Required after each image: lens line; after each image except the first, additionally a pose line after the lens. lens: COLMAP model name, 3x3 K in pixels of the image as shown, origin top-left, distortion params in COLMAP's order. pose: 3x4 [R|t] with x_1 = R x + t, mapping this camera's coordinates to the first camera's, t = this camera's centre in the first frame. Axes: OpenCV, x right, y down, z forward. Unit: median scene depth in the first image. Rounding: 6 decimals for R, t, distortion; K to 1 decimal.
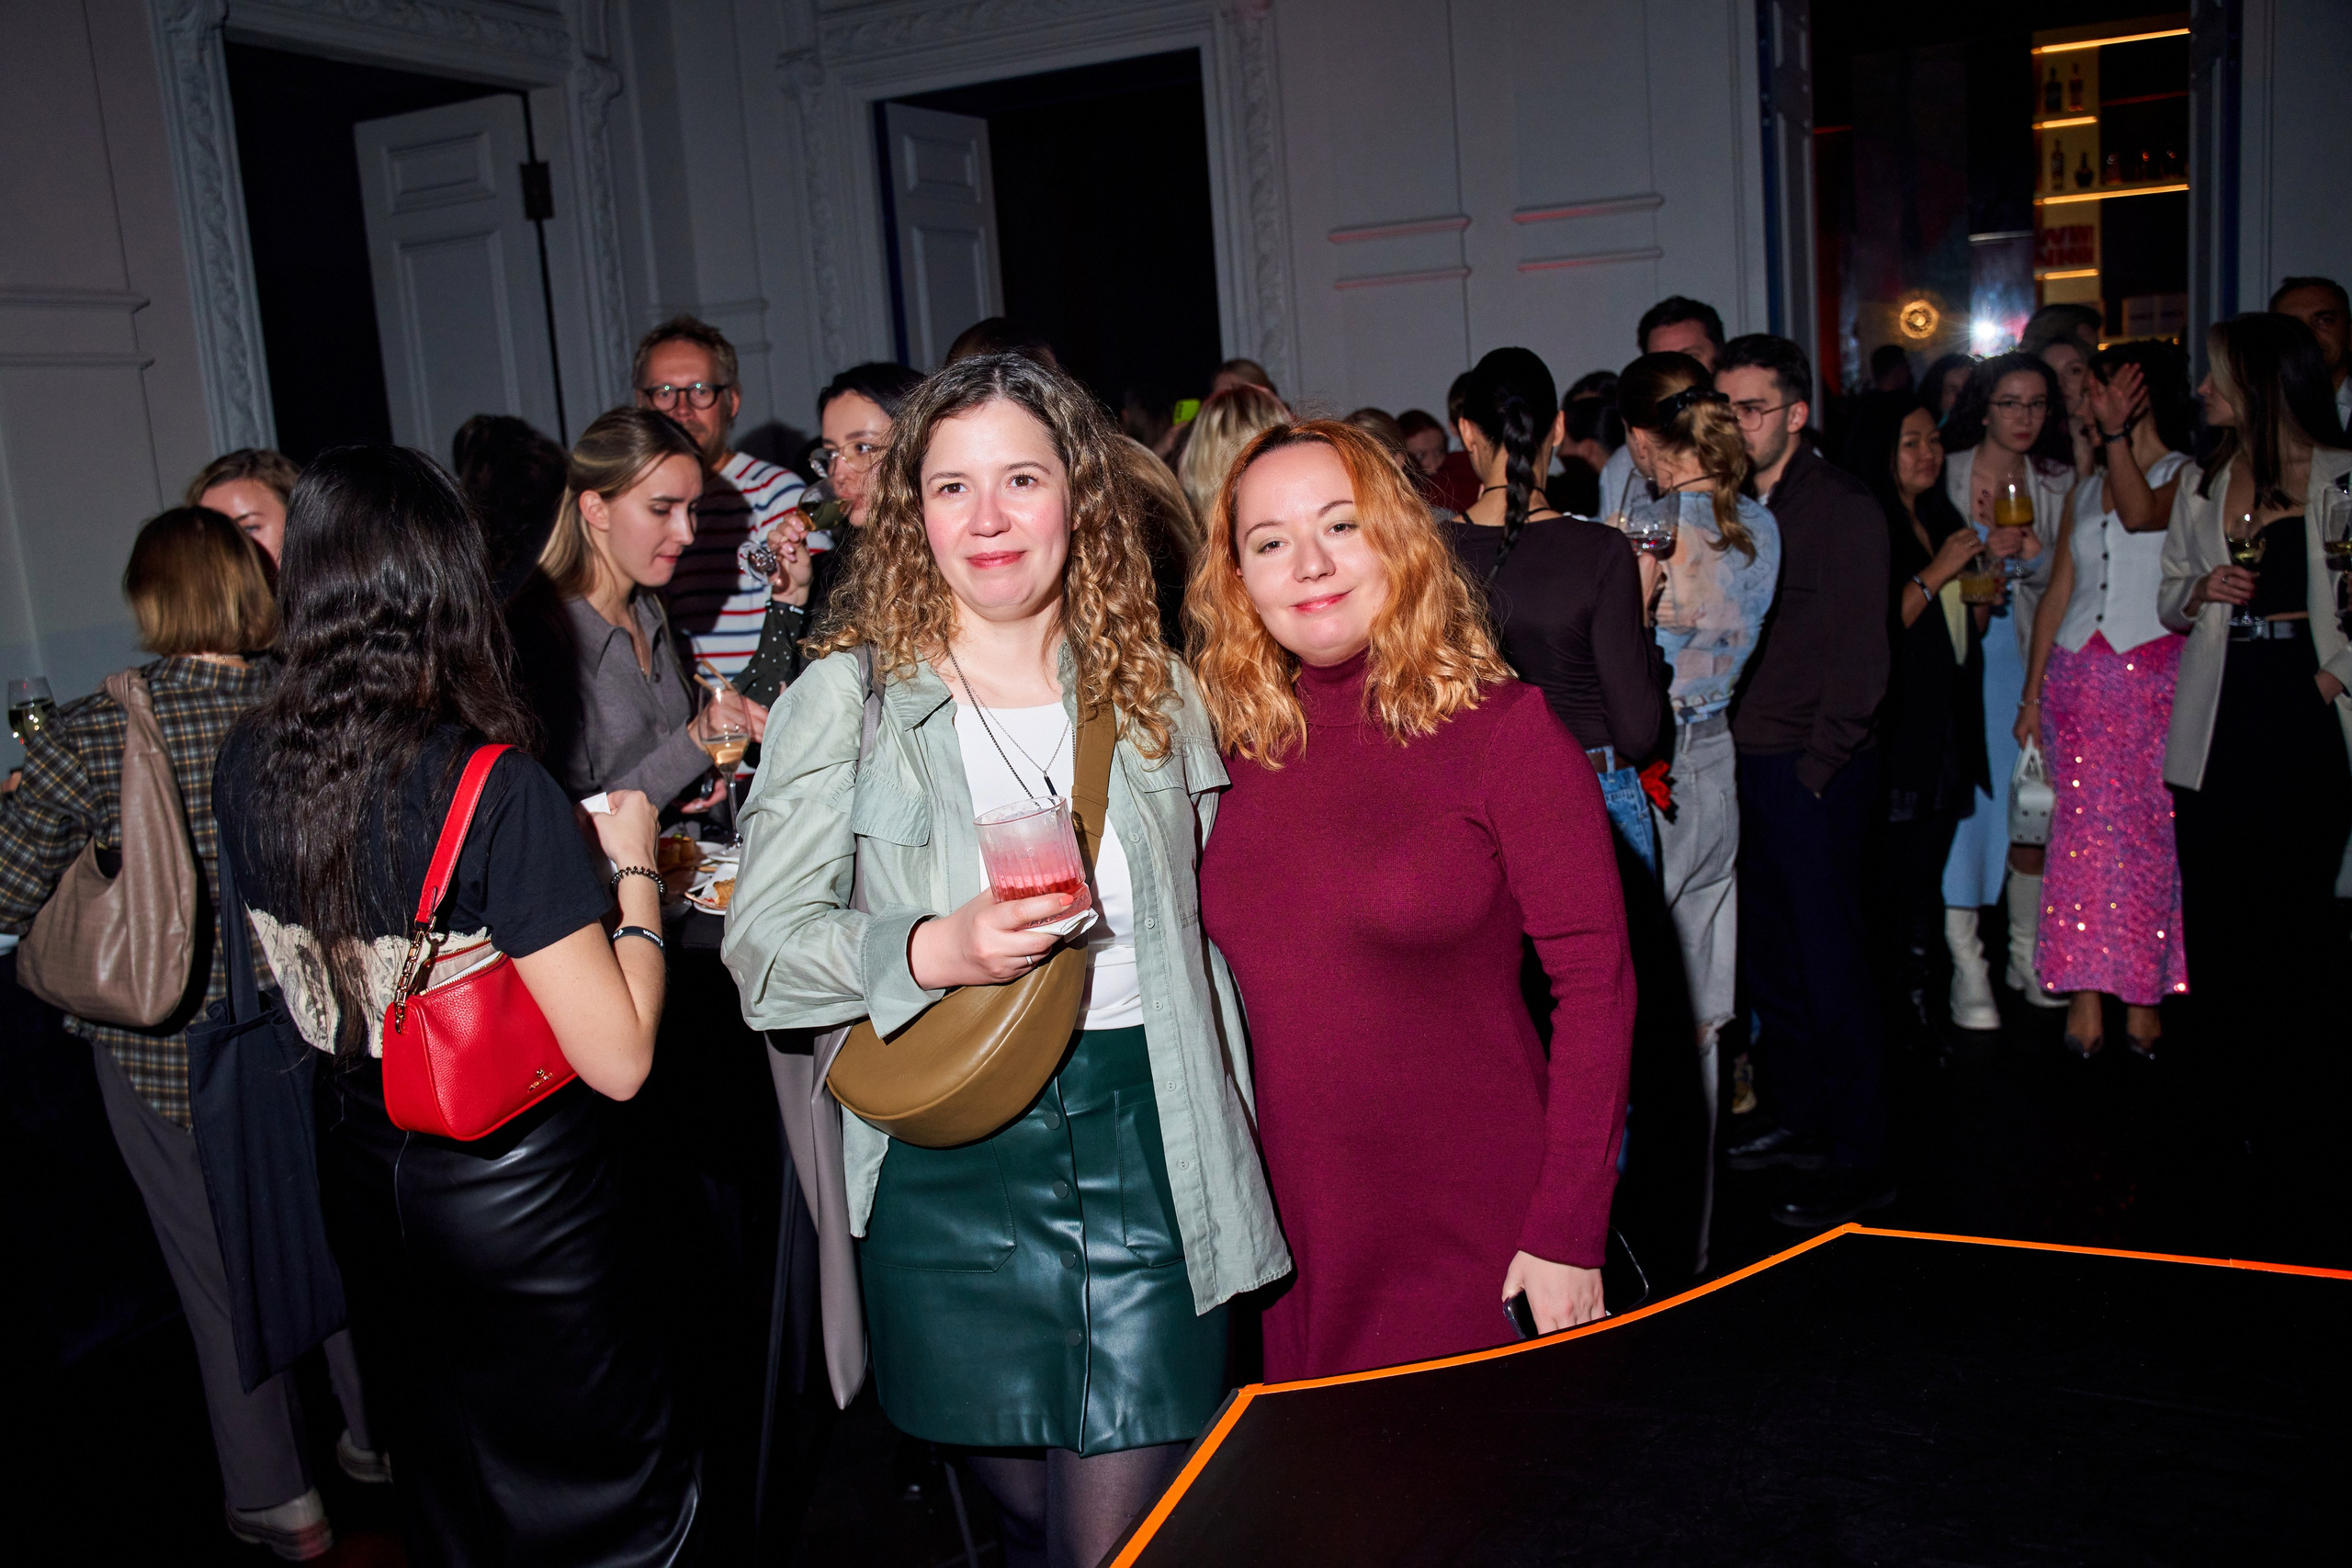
lens RADIAL K [[1920.0, 0, 1162.4], [0, 1920.0, 776.0], [0, 0, 1]] dist [-0.106120, 0.077206]
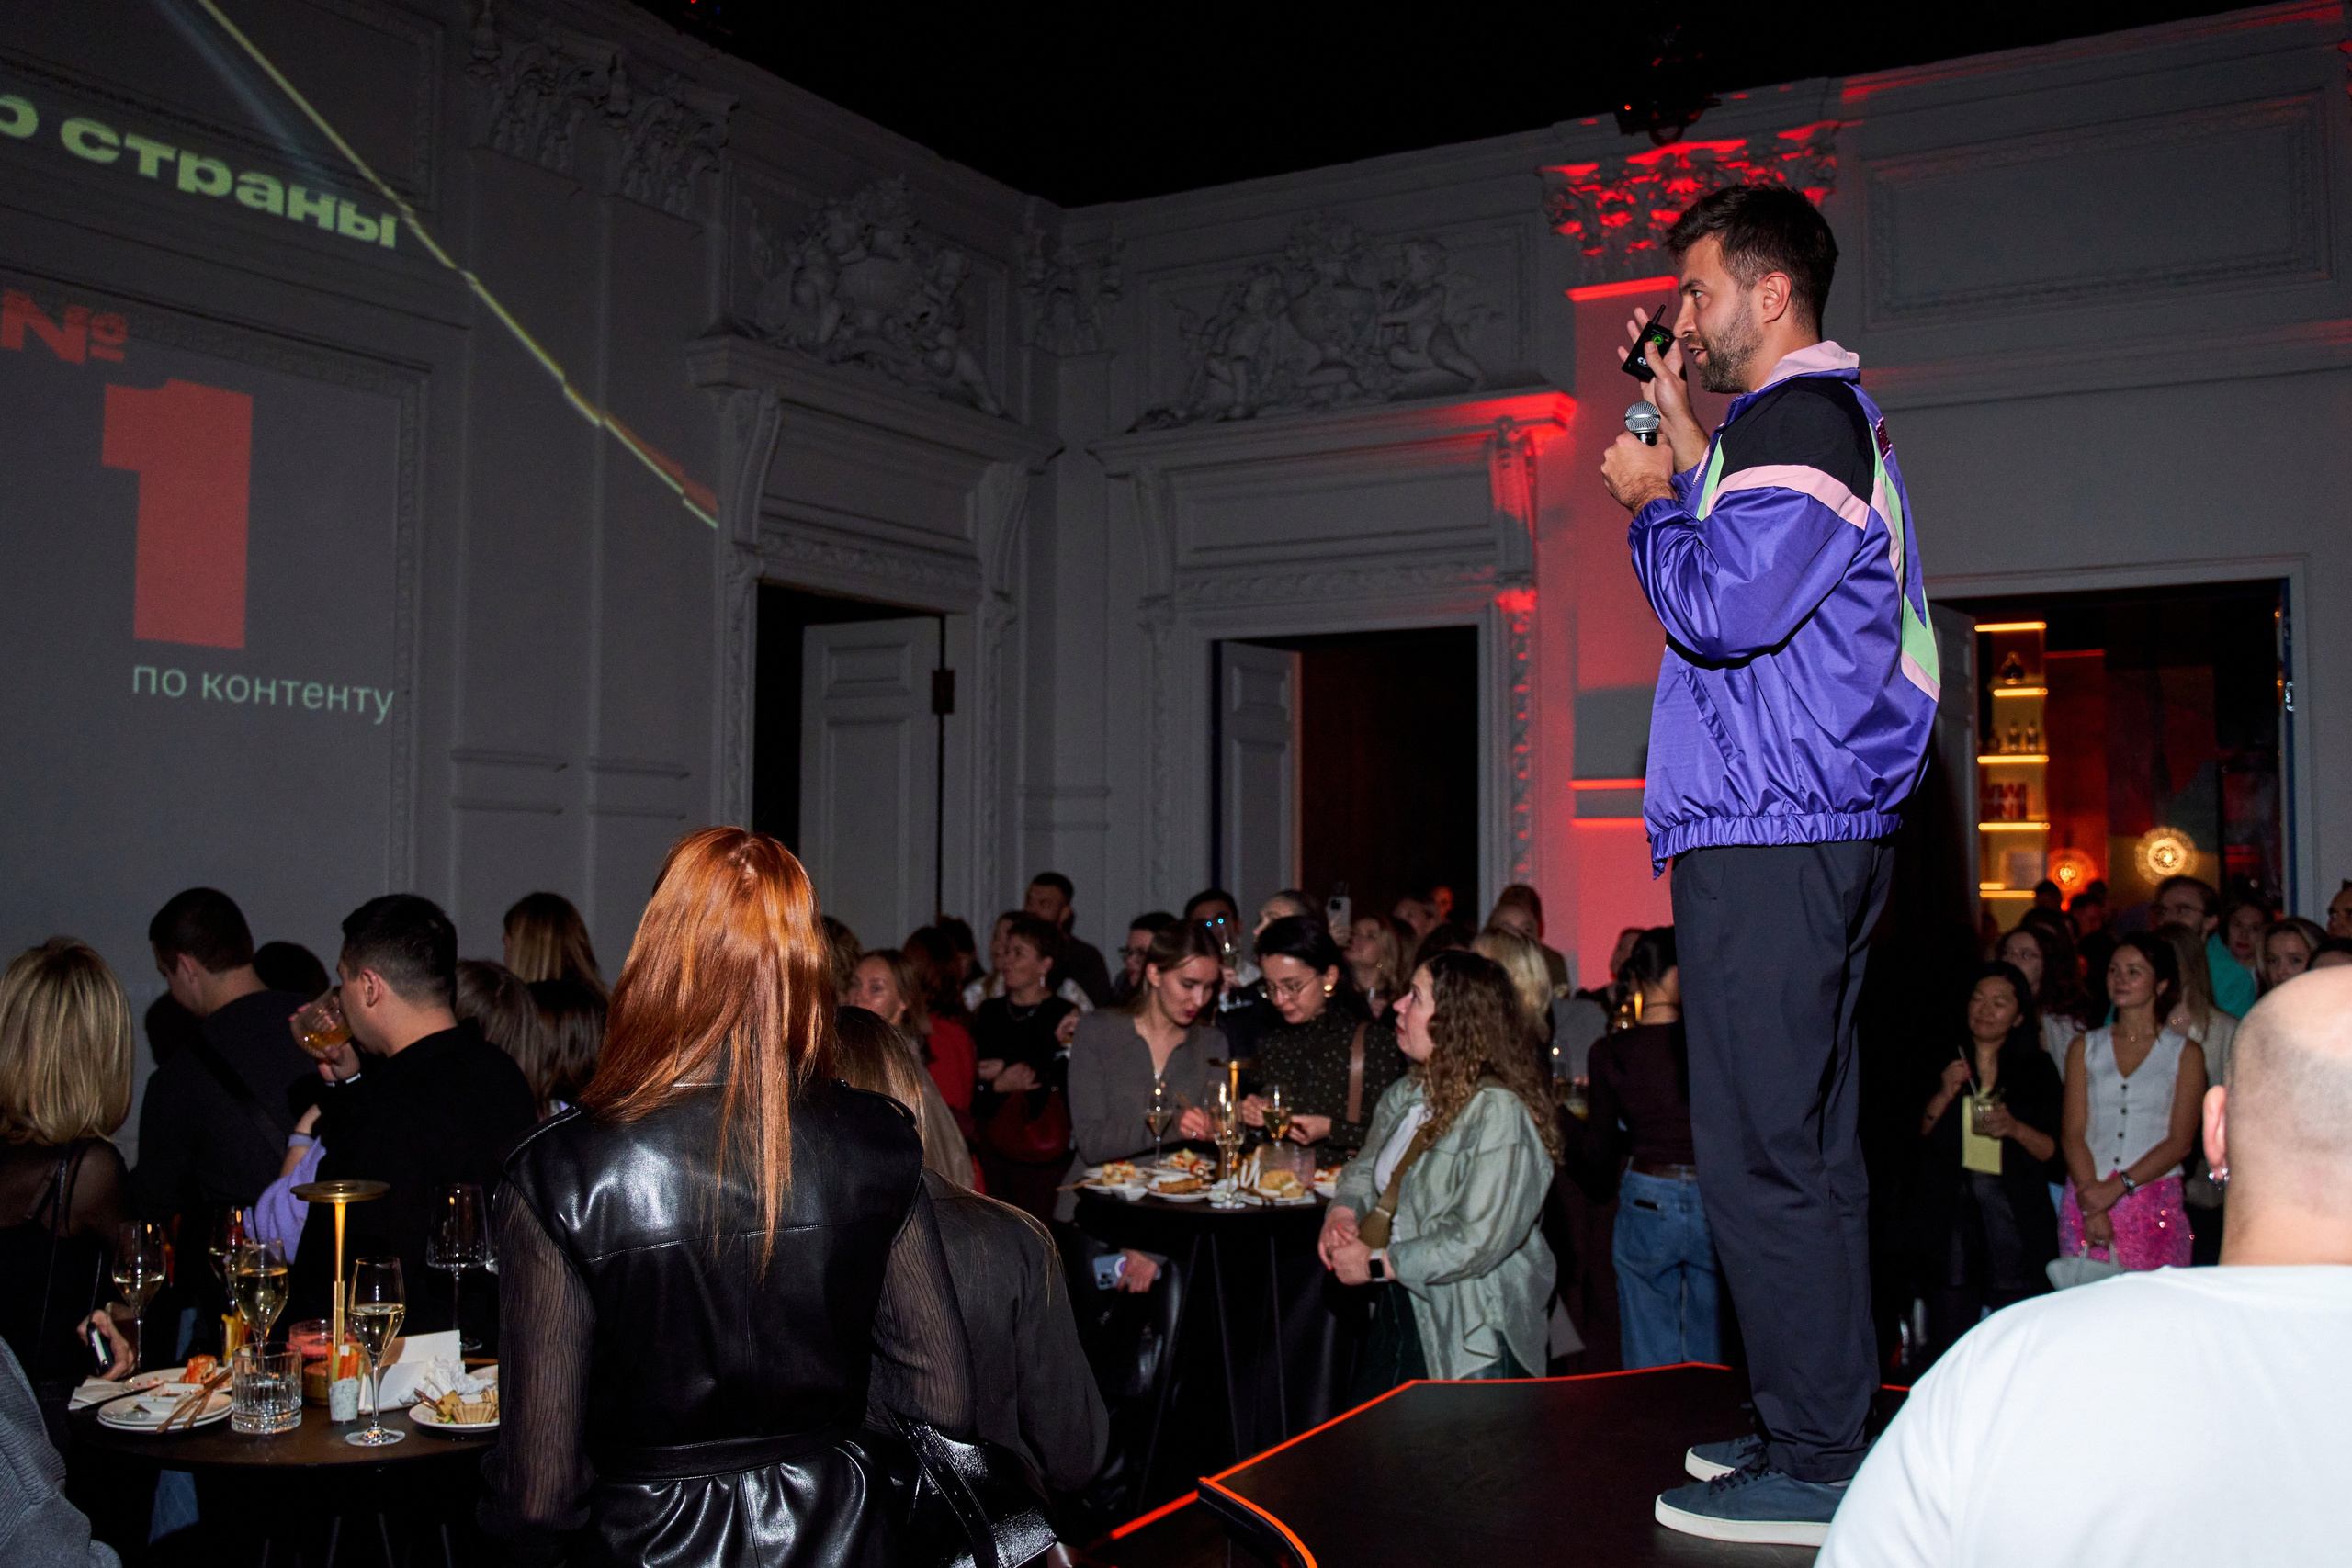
lens RADIAL K [[2152.4, 0, 1155.7], [0, 2152.4, 744.3], [0, 0, 1]] dist [-0.076041, -0.000636]
pose [[0.988298, 0.073876, -0.133450, 0.004247], [-0.103123, 0.968256, -0.227697, 0.036640], [0.112393, 0.238795, 0.964544, -0.360051]]
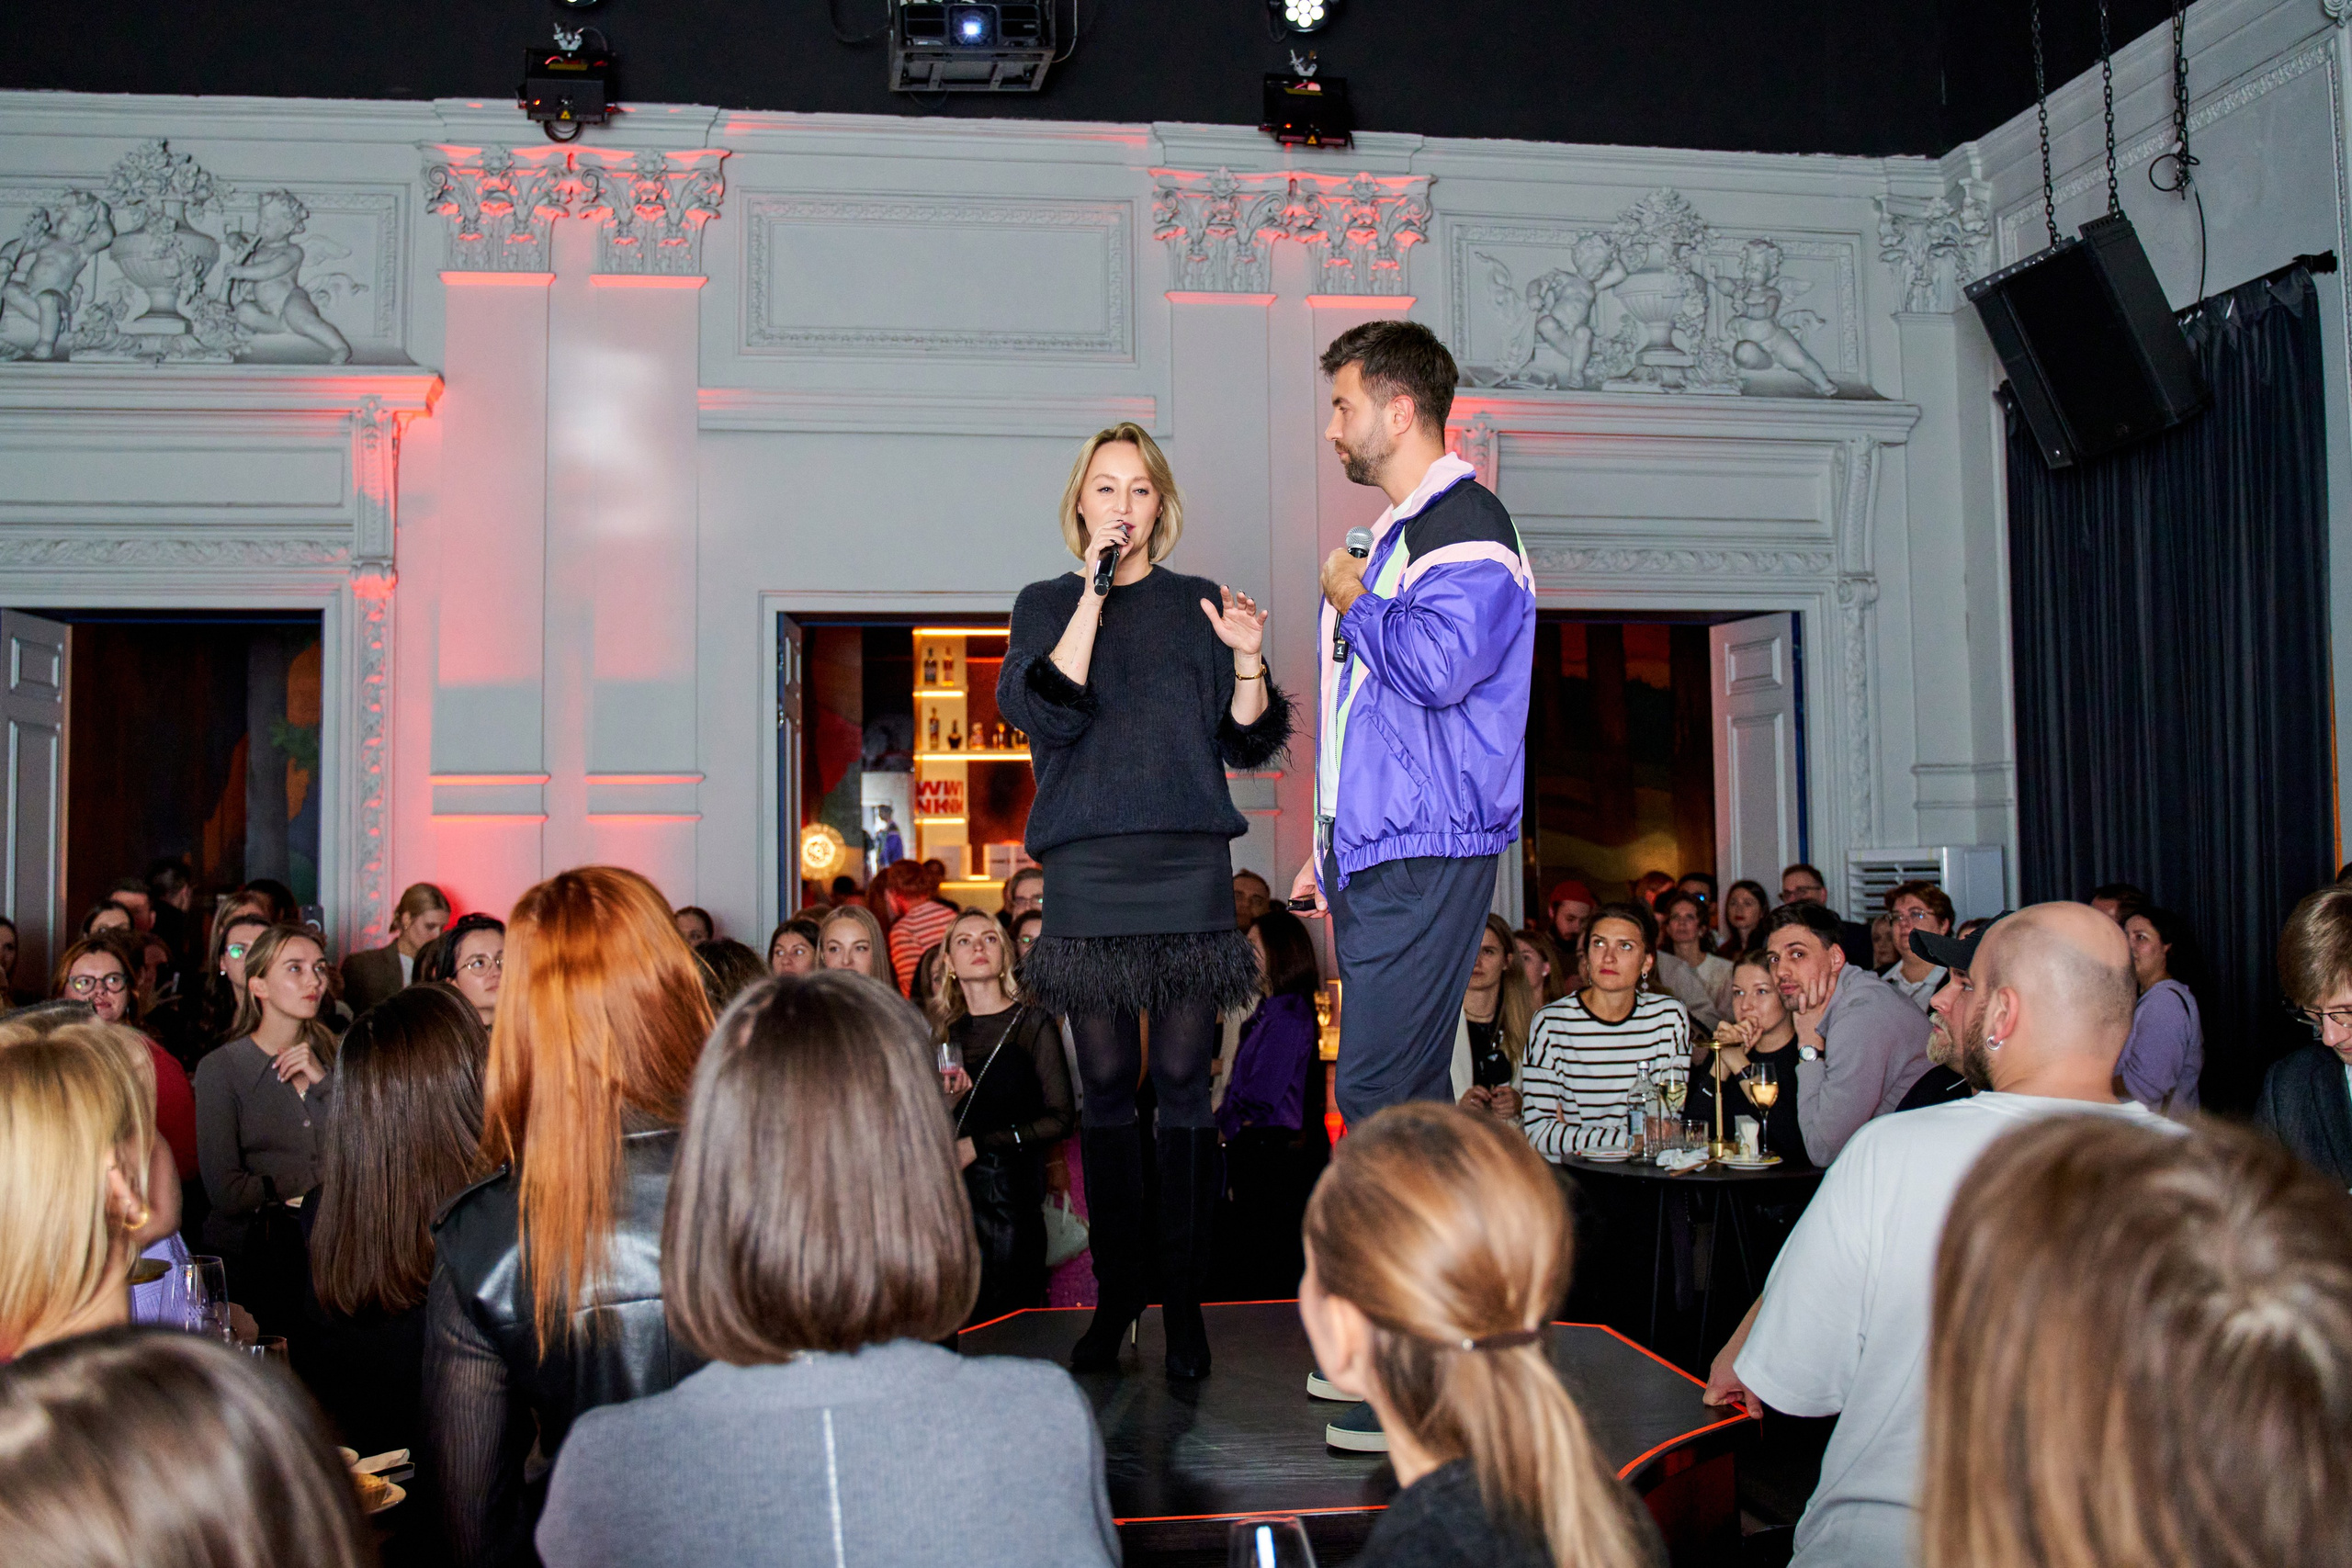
lens RADIAL K [[2247.9, 0, 1134.6], [0, 2247.9, 708.8], [0, 0, 1]] dist [-0.129362, 0.123949]
pose [[0.848332, 0.106203, 0.518703, -0.248250], [0.038722, 0.964608, -0.260830, 0.054903], [-0.528046, 0.241356, 0.814196, -0.365388]]
